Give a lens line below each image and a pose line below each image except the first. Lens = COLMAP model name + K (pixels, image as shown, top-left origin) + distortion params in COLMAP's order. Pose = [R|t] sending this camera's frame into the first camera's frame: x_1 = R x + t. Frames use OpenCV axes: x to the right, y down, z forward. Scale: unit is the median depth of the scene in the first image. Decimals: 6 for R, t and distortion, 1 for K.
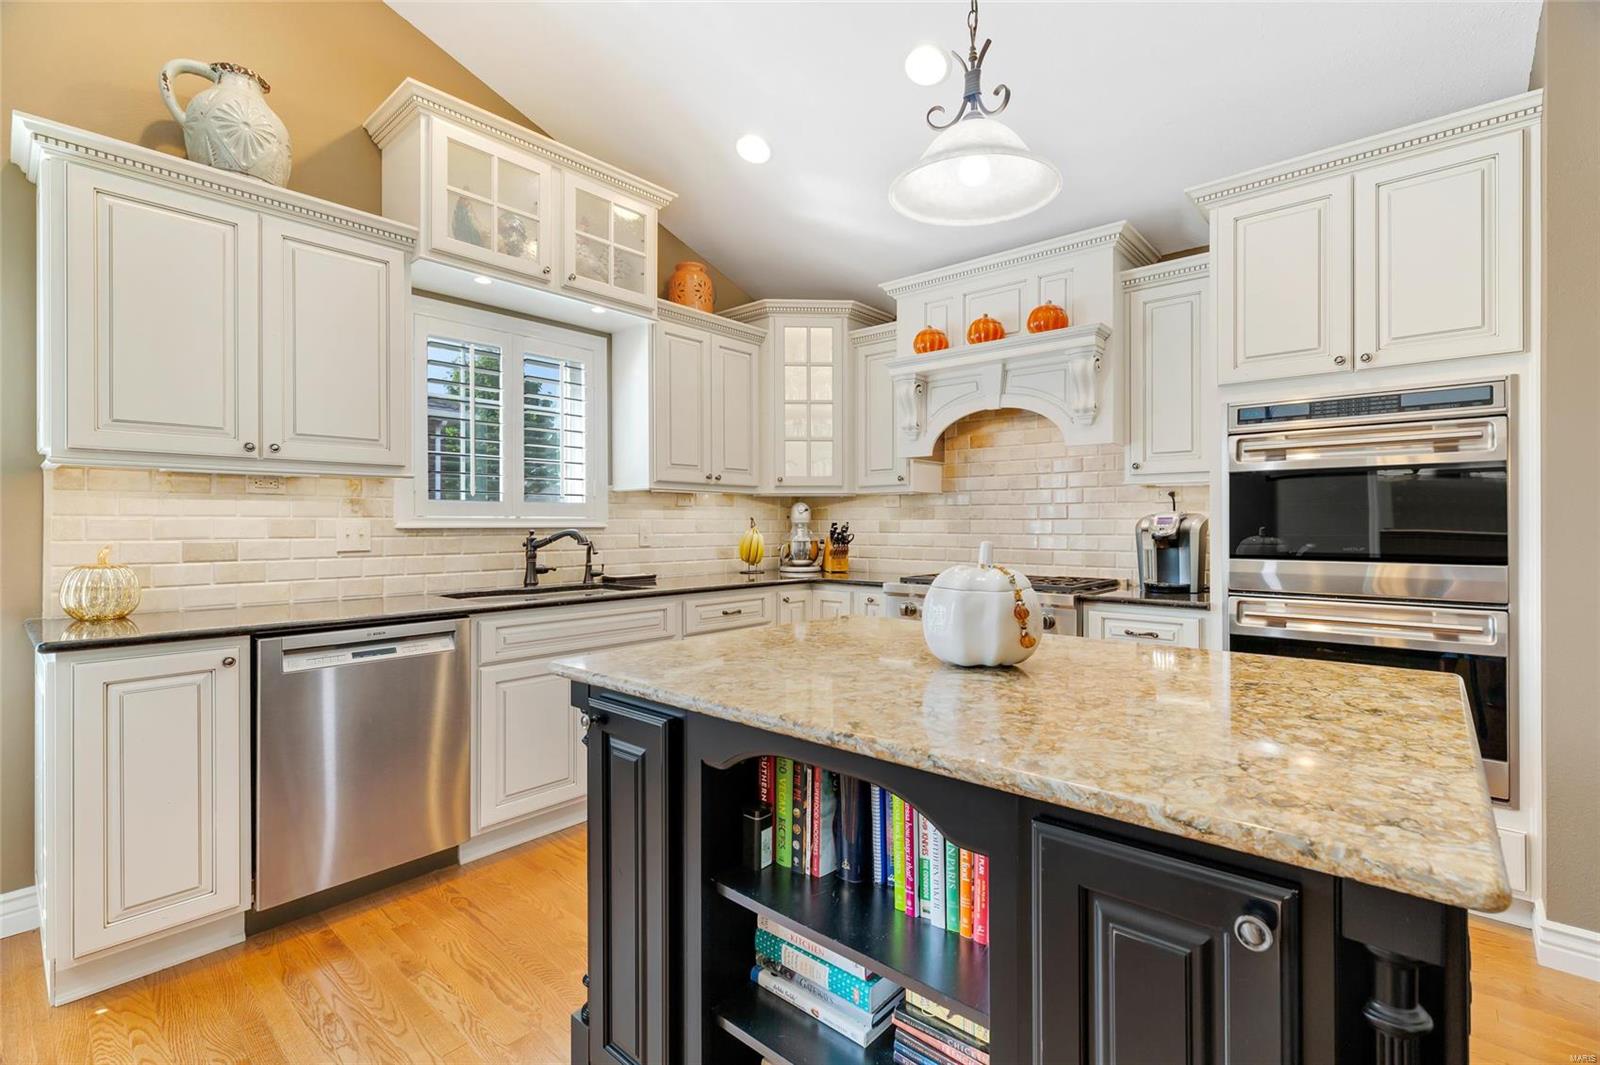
lens RADIAL K [[715.8, 0, 804.2], [0, 715.8, 522.6], [0, 0, 1]] dist [-0.002871, 0.001574]
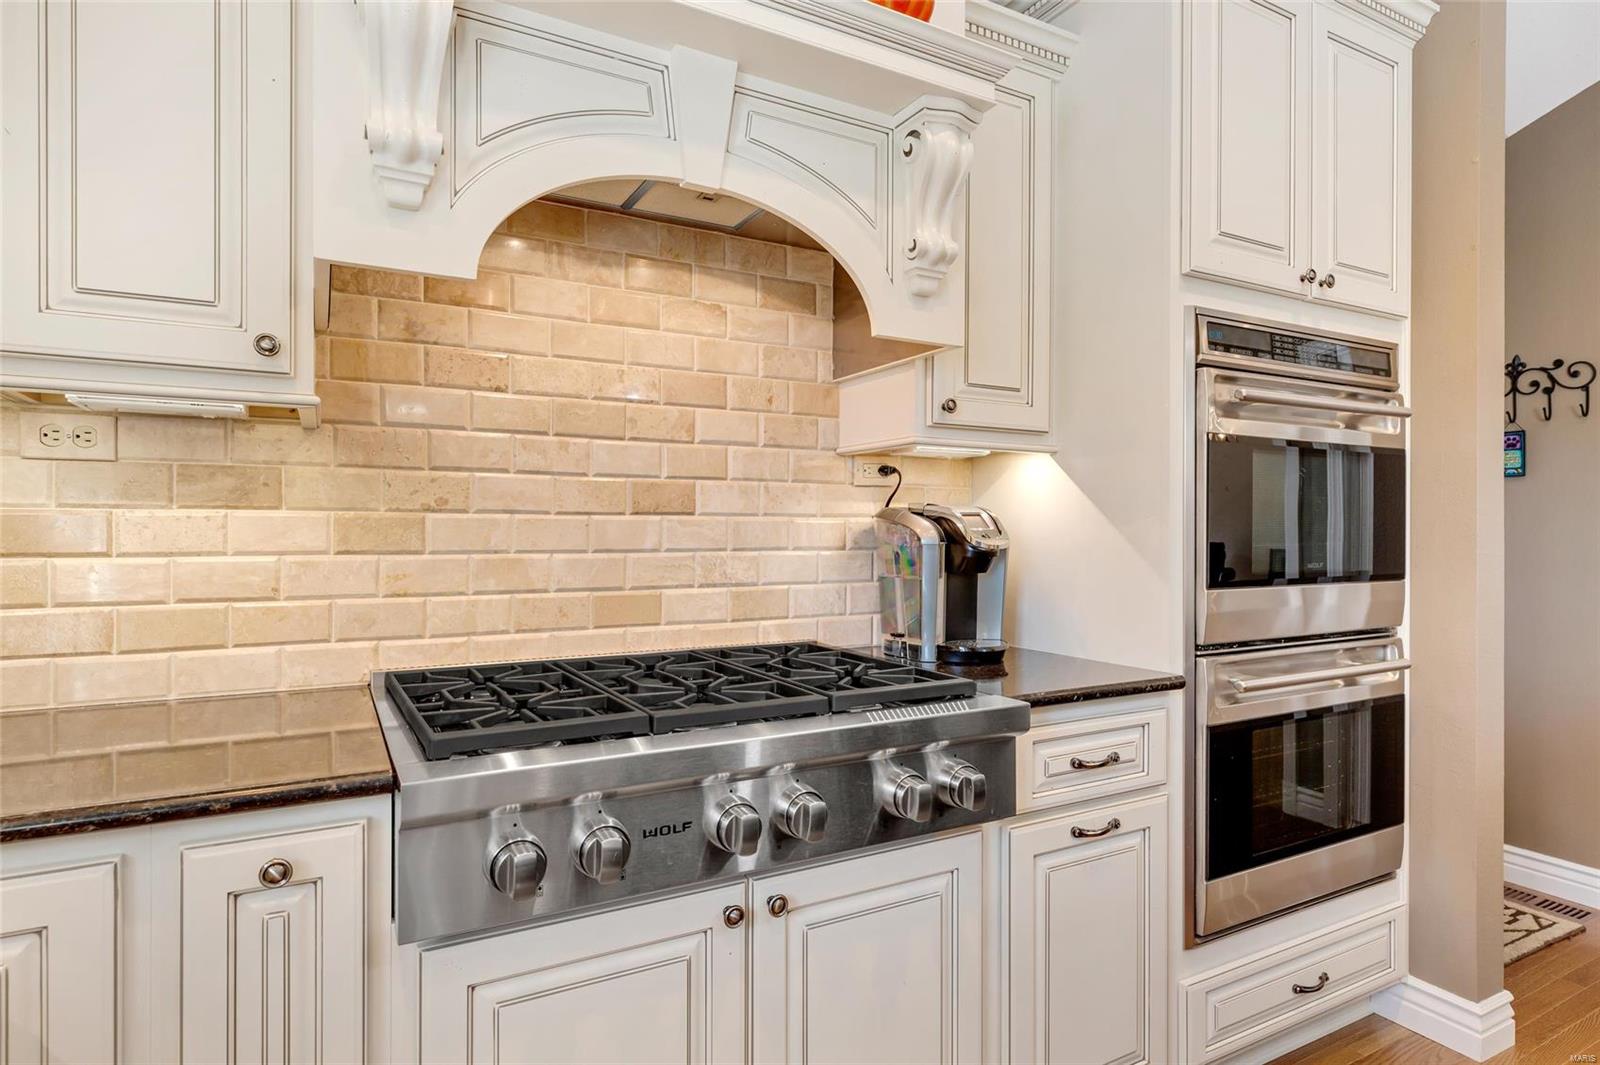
lens RADIAL K [[863.1, 0, 797.5], [0, 863.1, 534.8], [0, 0, 1]] dist [-0.007427, -0.000620]
pose [[0.349463, -0.003142, 0.936945, -0.114533], [-0.005120, 0.999973, 0.005263, 0.004919], [-0.936936, -0.006637, 0.349438, 0.909213]]
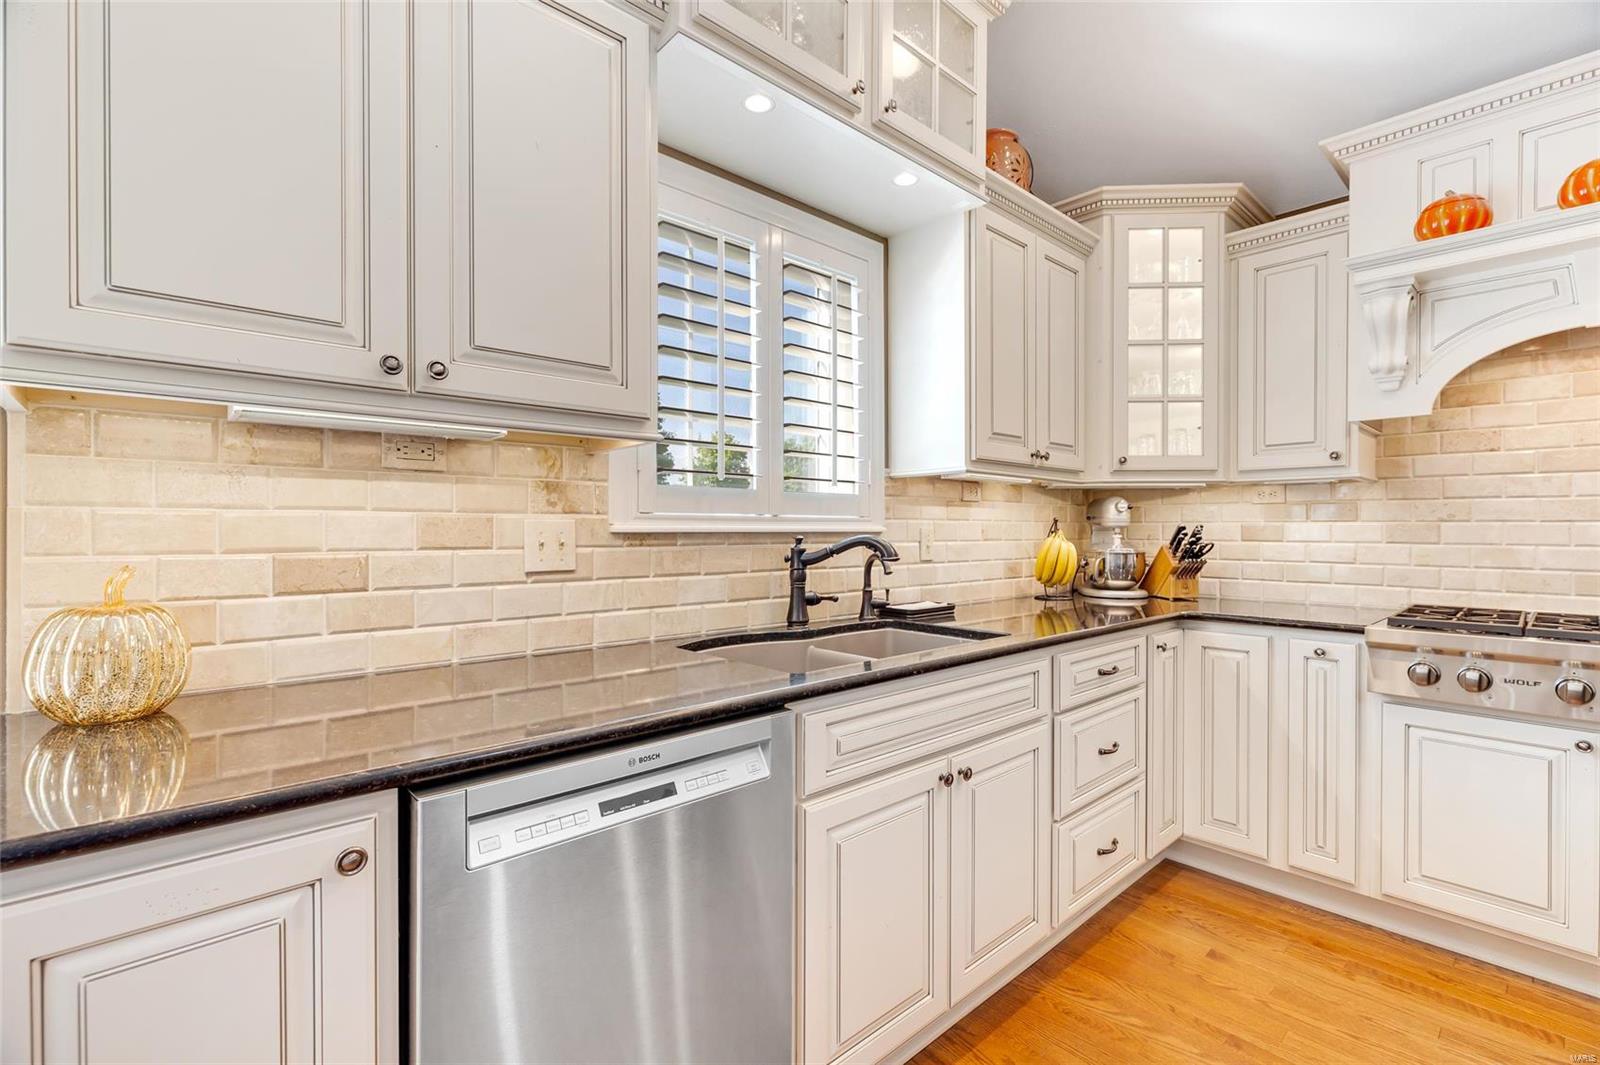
lens RADIAL K [[715.8, 0, 804.8], [0, 715.8, 532.9], [0, 0, 1]] dist [-0.002871, 0.001574]
pose [[0.993168, 0.003090, -0.116651, -0.326856], [-0.002289, 0.999973, 0.007003, 0.003570], [0.116670, -0.006688, 0.993148, 0.408608]]
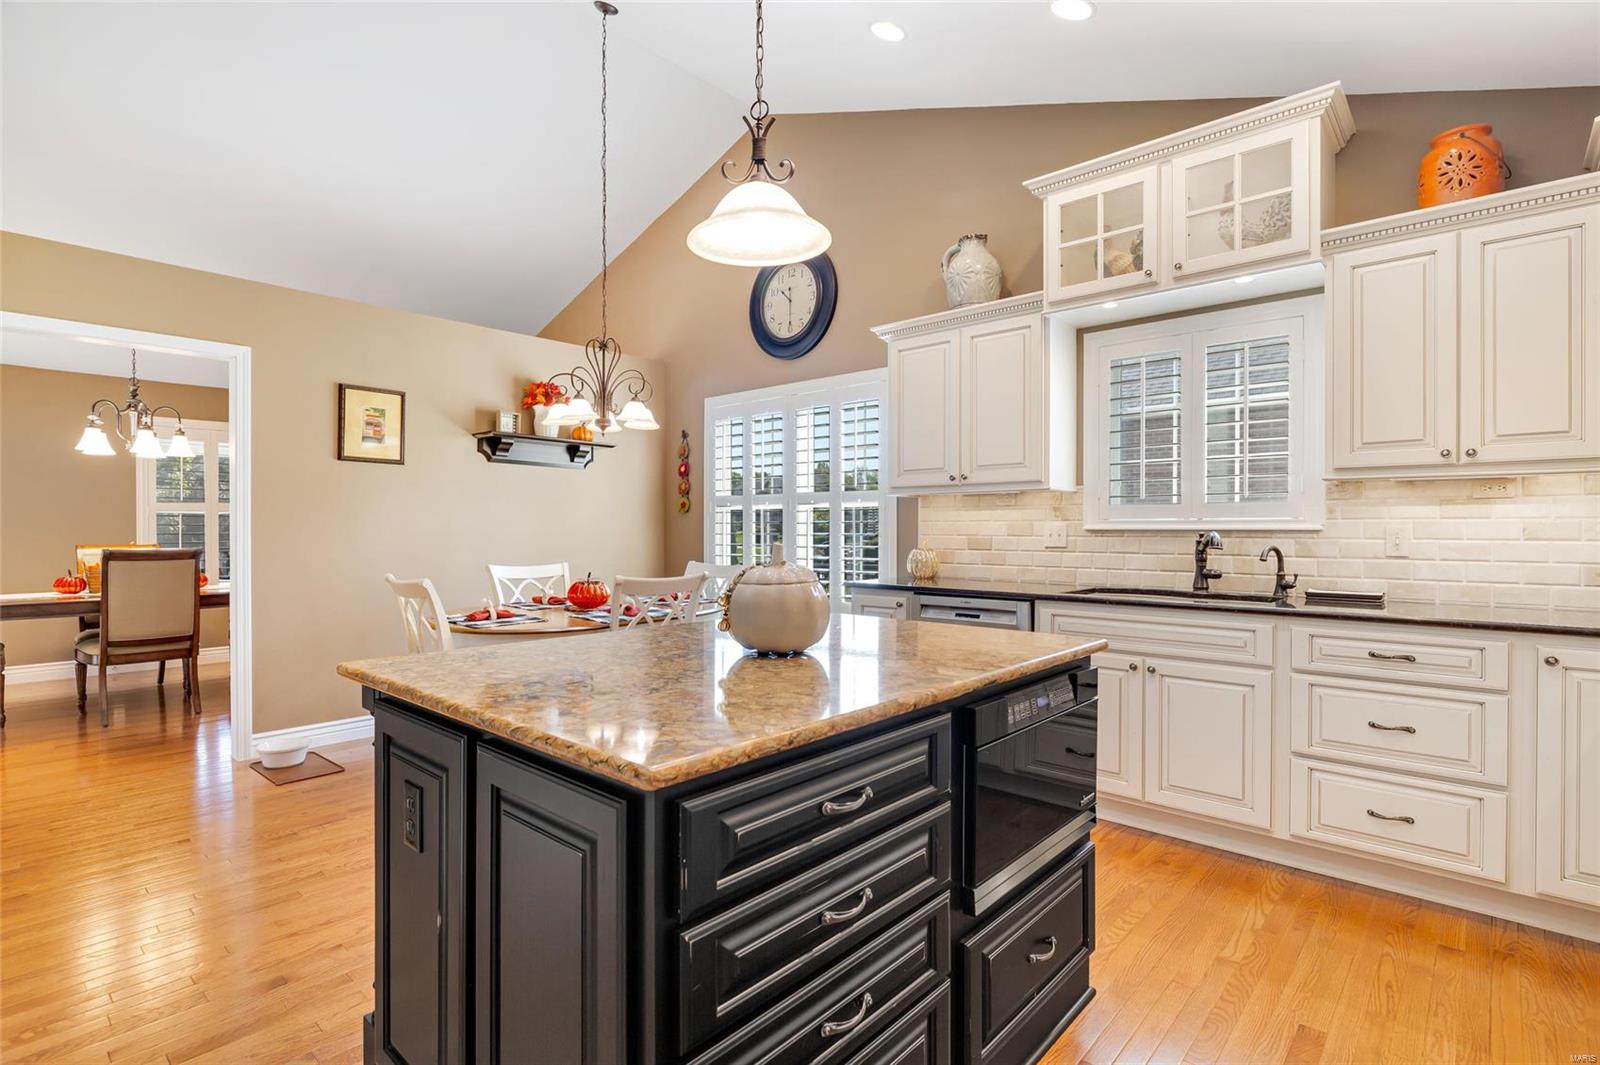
lens RADIAL K [[766.6, 0, 811.5], [0, 766.6, 532.5], [0, 0, 1]] dist [-0.004526, -0.000431]
pose [[-0.011850, 0.007243, -0.999904, 0.708584], [0.002584, 0.999971, 0.007213, 0.002034], [0.999926, -0.002498, -0.011869, 0.525856]]
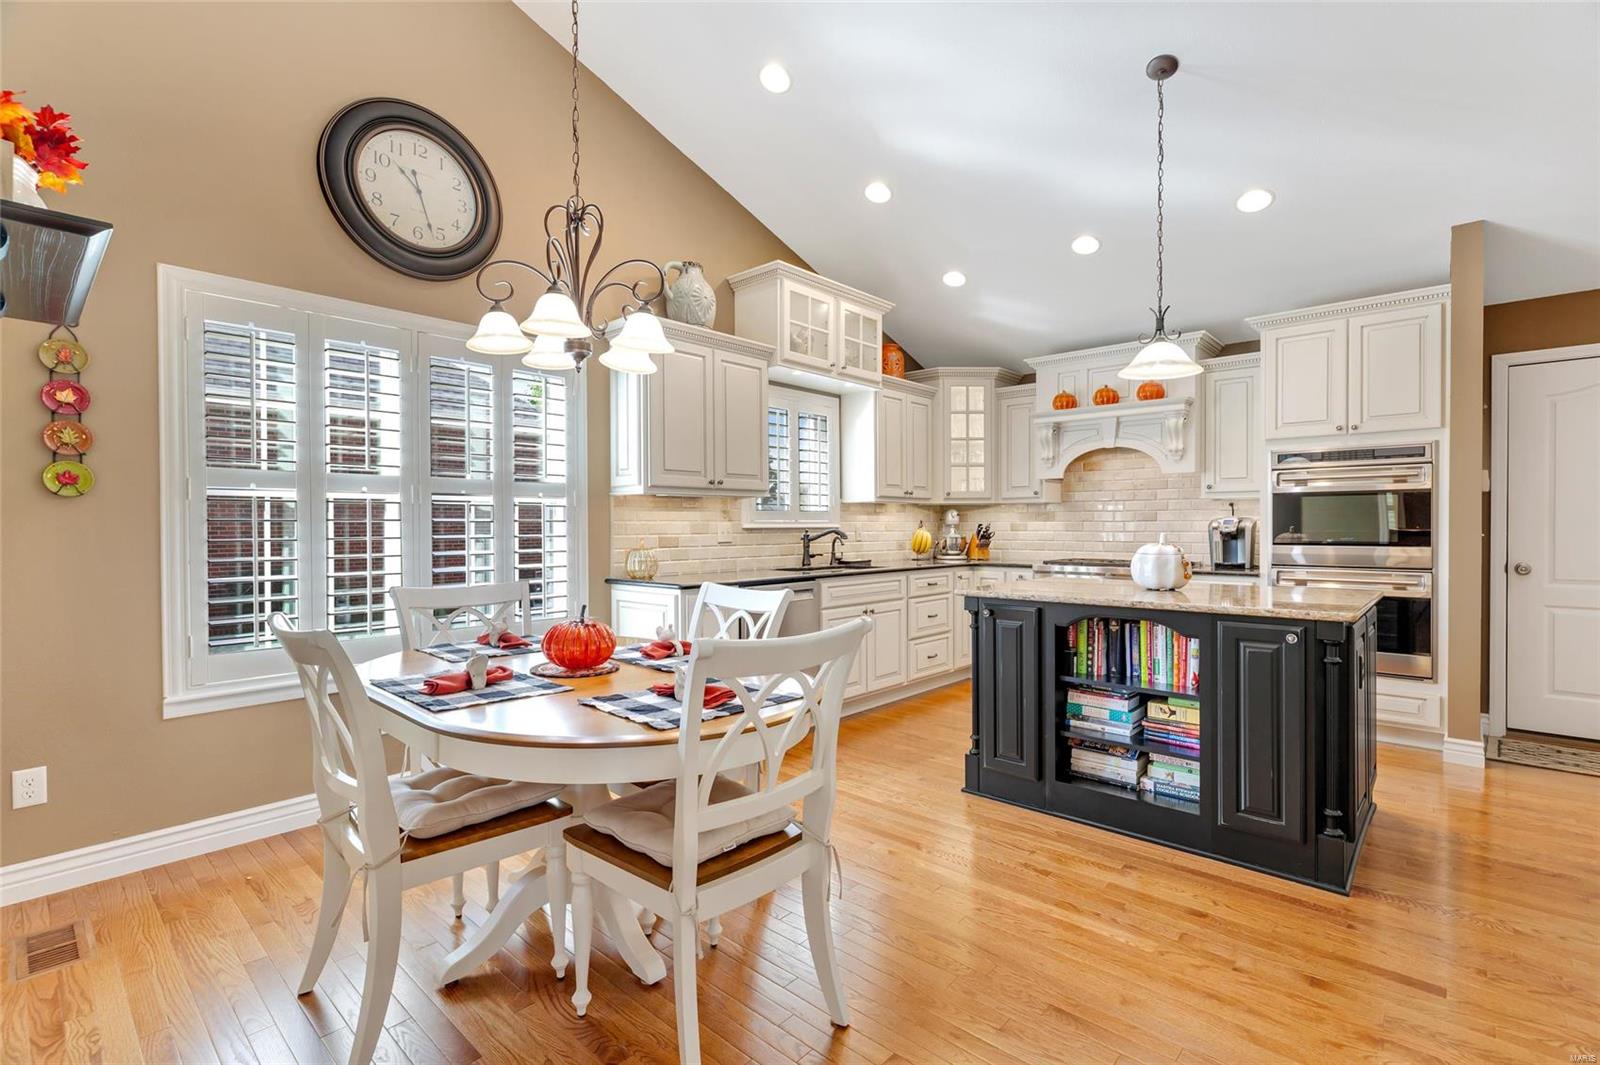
lens RADIAL K [[715.8, 0, 805.4], [0, 715.8, 531.5], [0, 0, 1]] dist [-0.002871, 0.001574]
pose [[0.999682, -0.002166, -0.025141, -0.373137], [0.002430, 0.999942, 0.010485, -0.001072], [0.025116, -0.010543, 0.999629, -0.572721]]
